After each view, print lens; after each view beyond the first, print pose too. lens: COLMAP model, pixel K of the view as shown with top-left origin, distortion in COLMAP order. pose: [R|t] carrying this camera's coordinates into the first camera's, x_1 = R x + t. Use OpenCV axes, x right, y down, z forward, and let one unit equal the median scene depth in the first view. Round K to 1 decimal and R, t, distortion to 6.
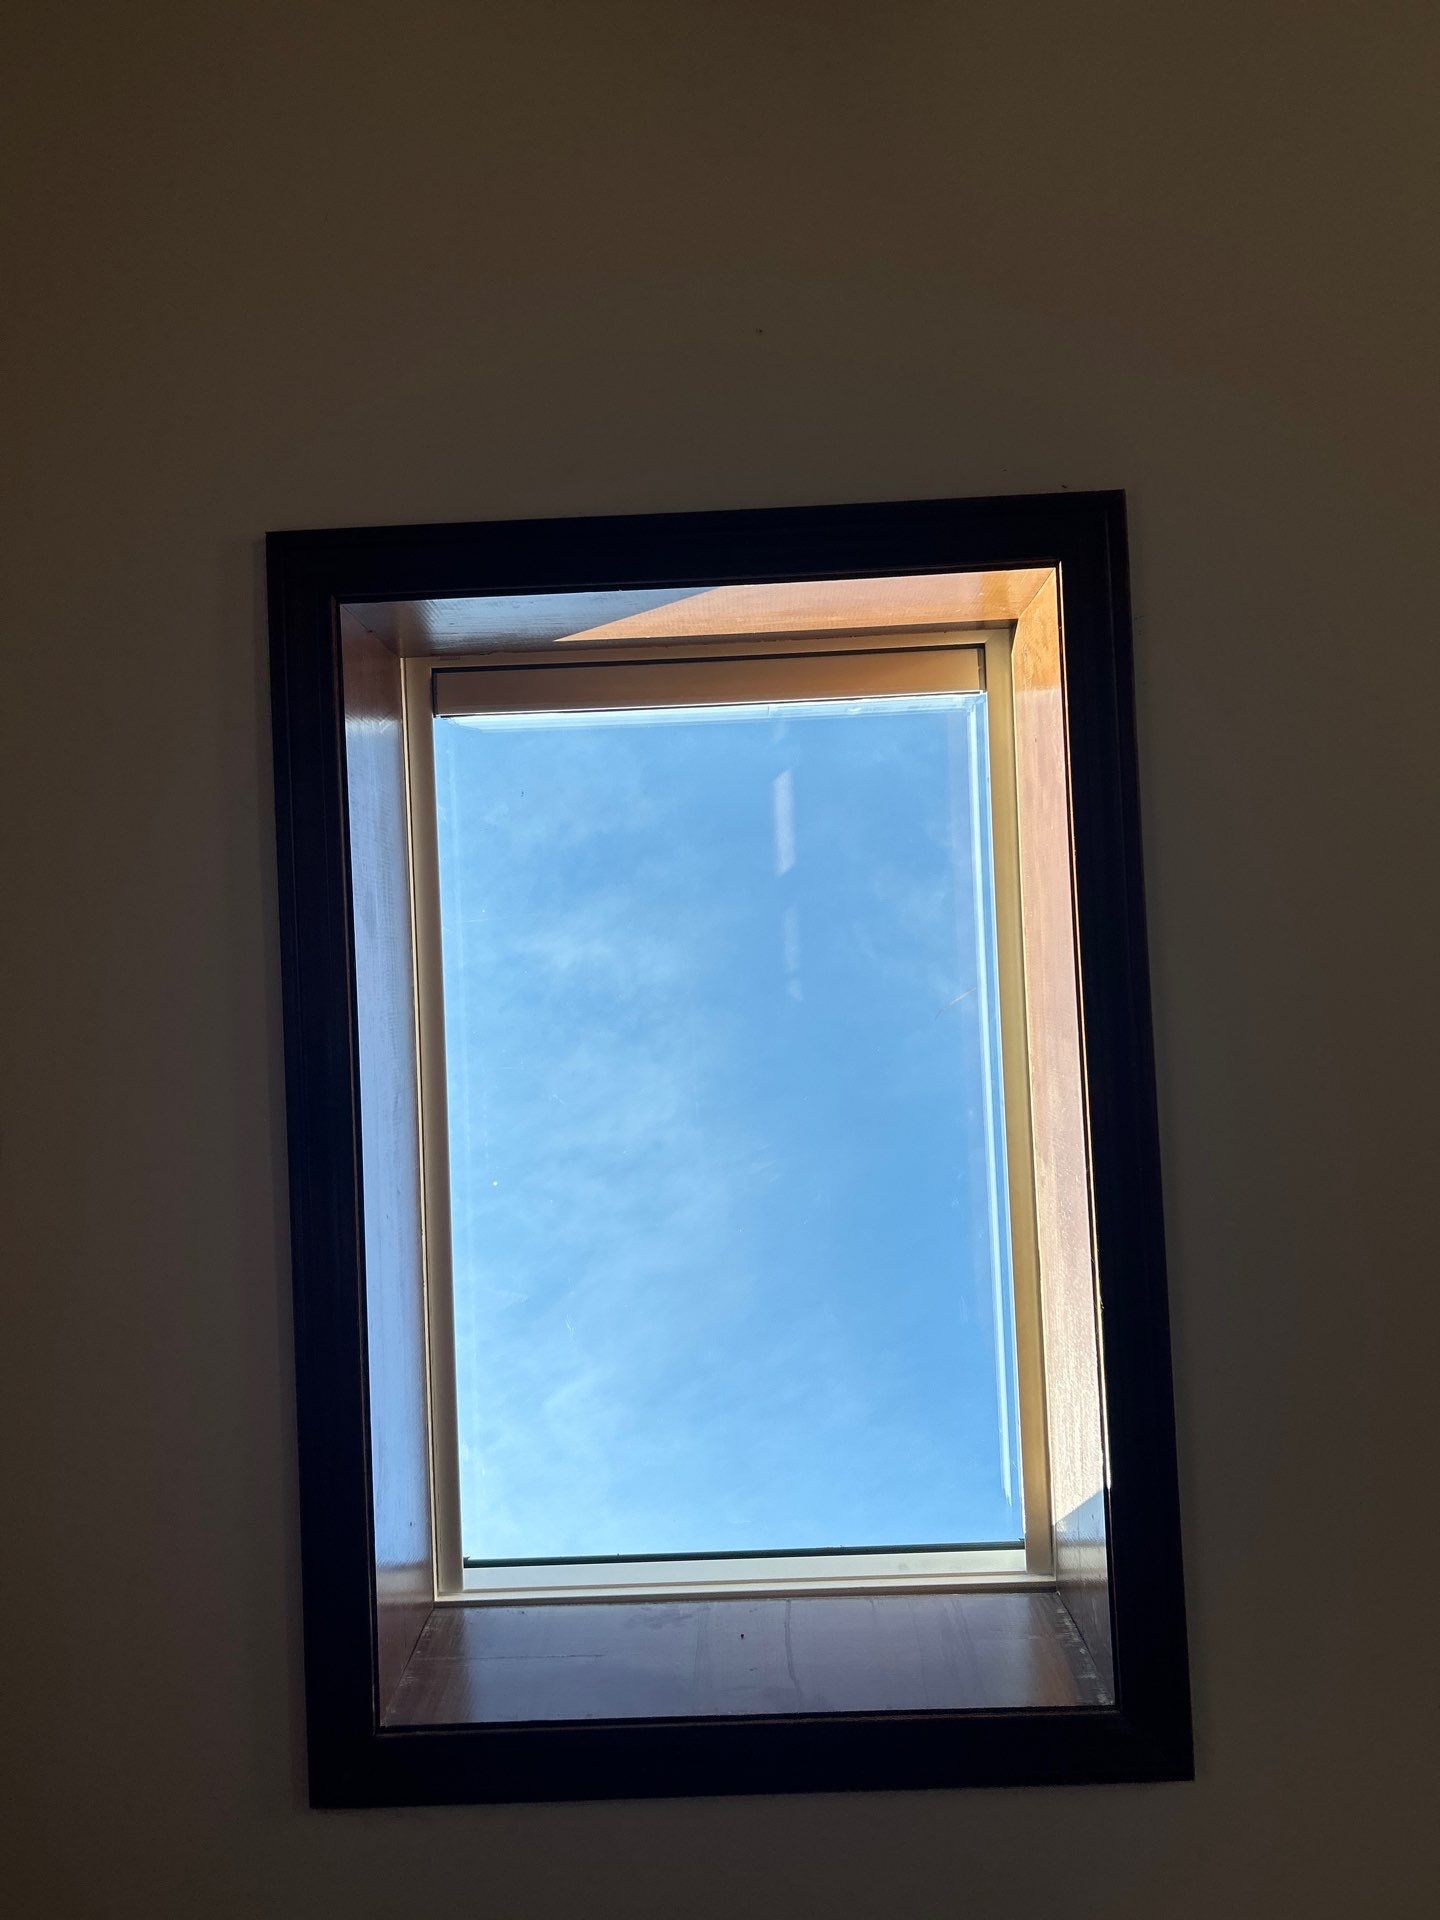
lens RADIAL K [[1441.9, 0, 773.1], [0, 1441.9, 981.8], [0, 0, 1]] dist [0.009268, -0.000291]
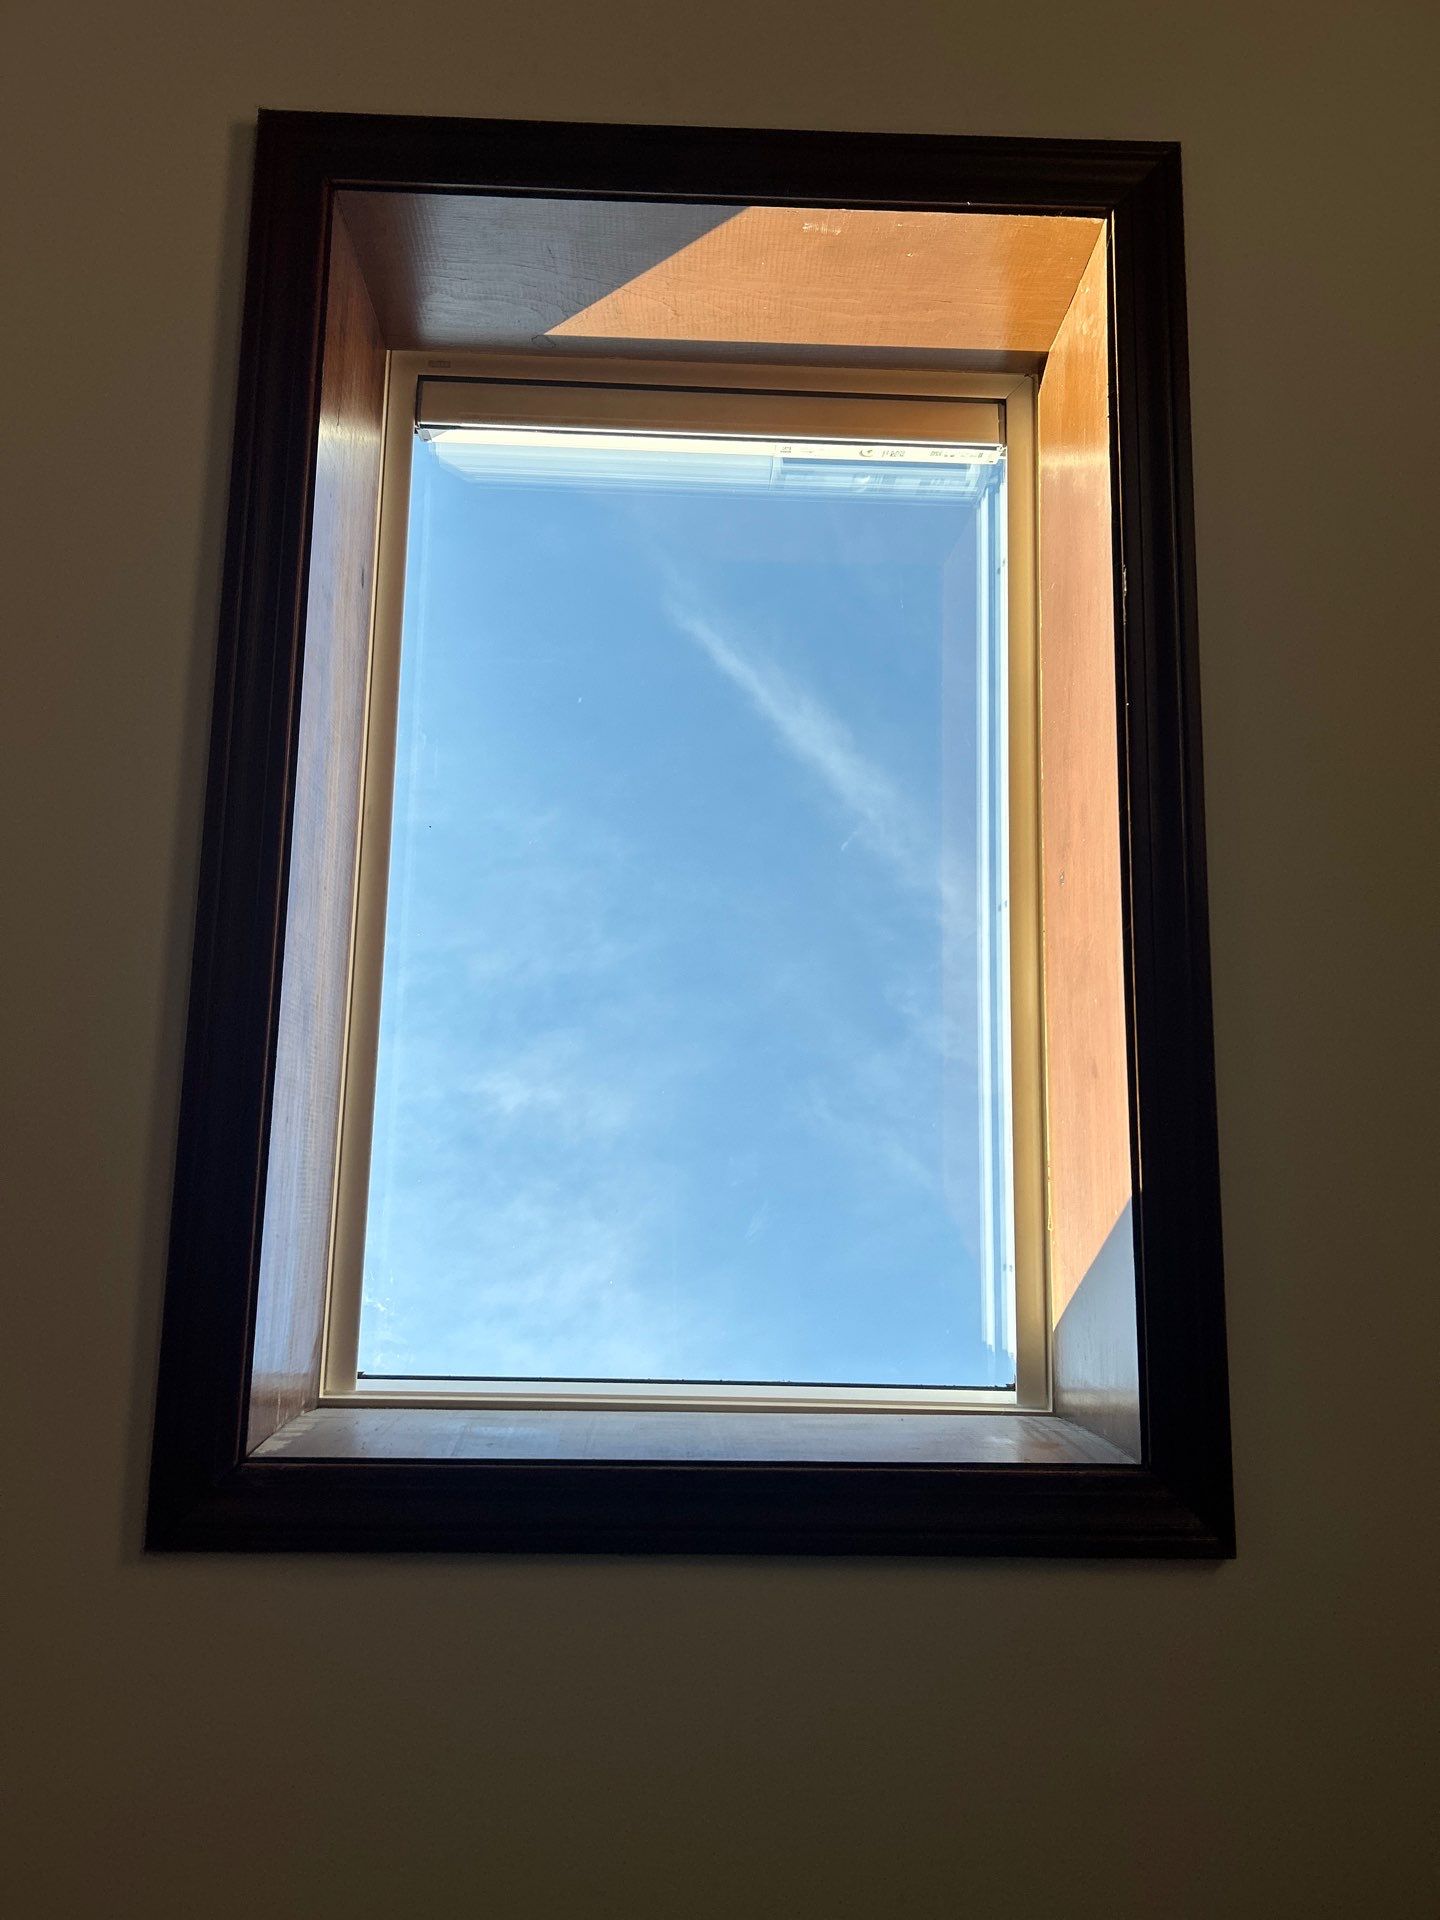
lens RADIAL K [[1462.9, 0, 720.0], [0, 1462.9, 960.0], [0, 0, 1]] dist [0.001927, -0.001803]
pose [[0.998035, 0.061954, -0.009326, -0.007943], [-0.062652, 0.986942, -0.148395, 0.280241], [0.000010, 0.148688, 0.988884, 0.111970]]
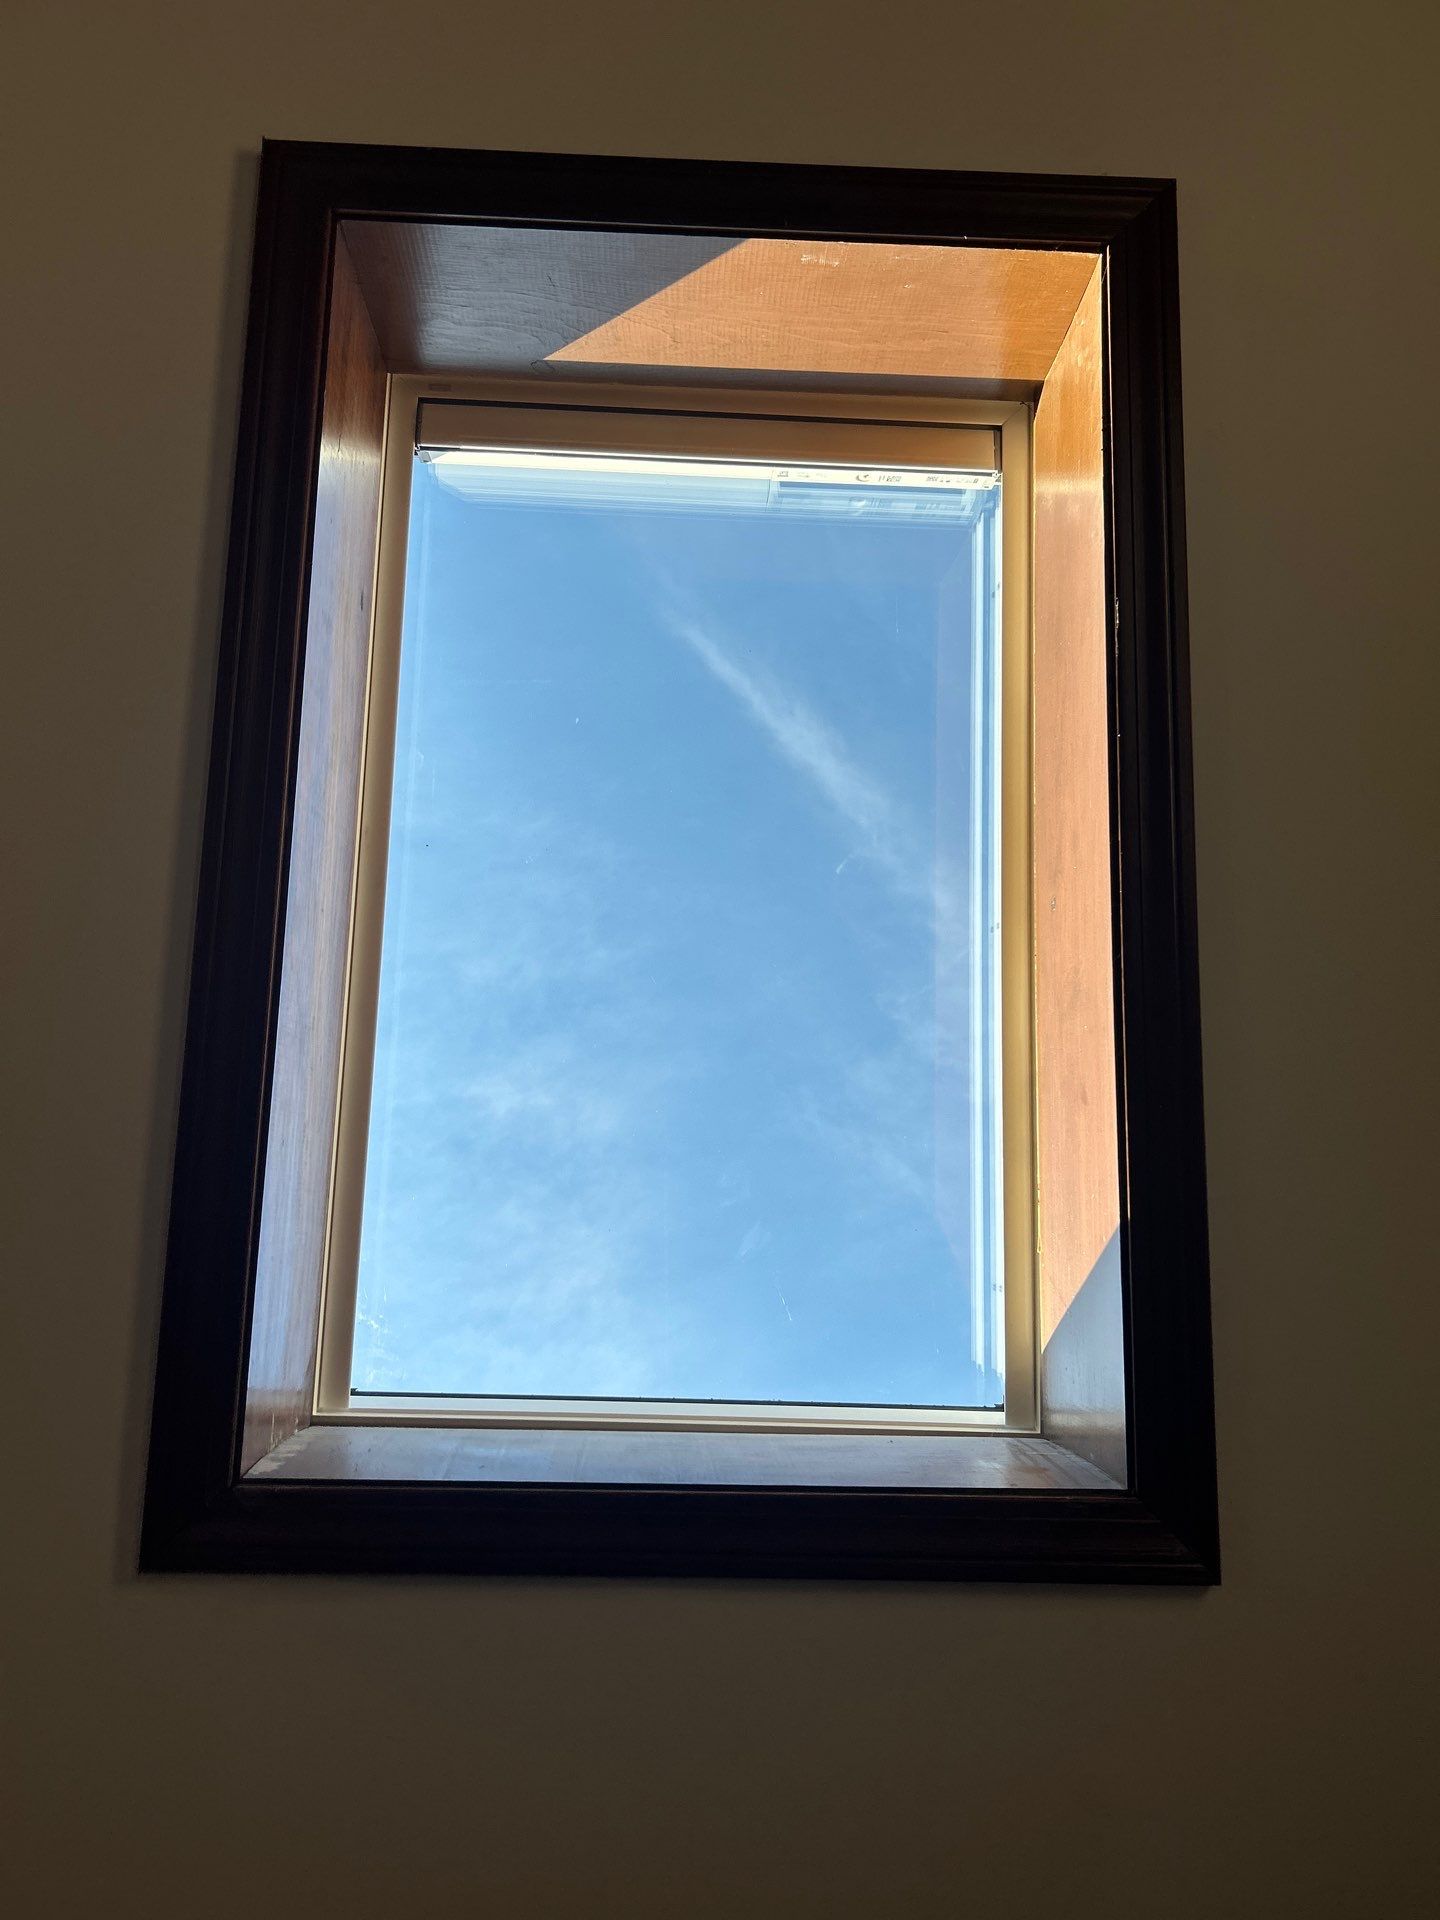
lens RADIAL K [[1462.9, 0, 720.0], [0, 1462.9, 960.0], [0, 0, 1]] dist [0.001927, -0.001803]
pose [[0.997574, 0.069475, -0.004288, -0.009464], [-0.069320, 0.985965, -0.151879, 0.271265], [-0.006324, 0.151807, 0.988390, 0.104543]]
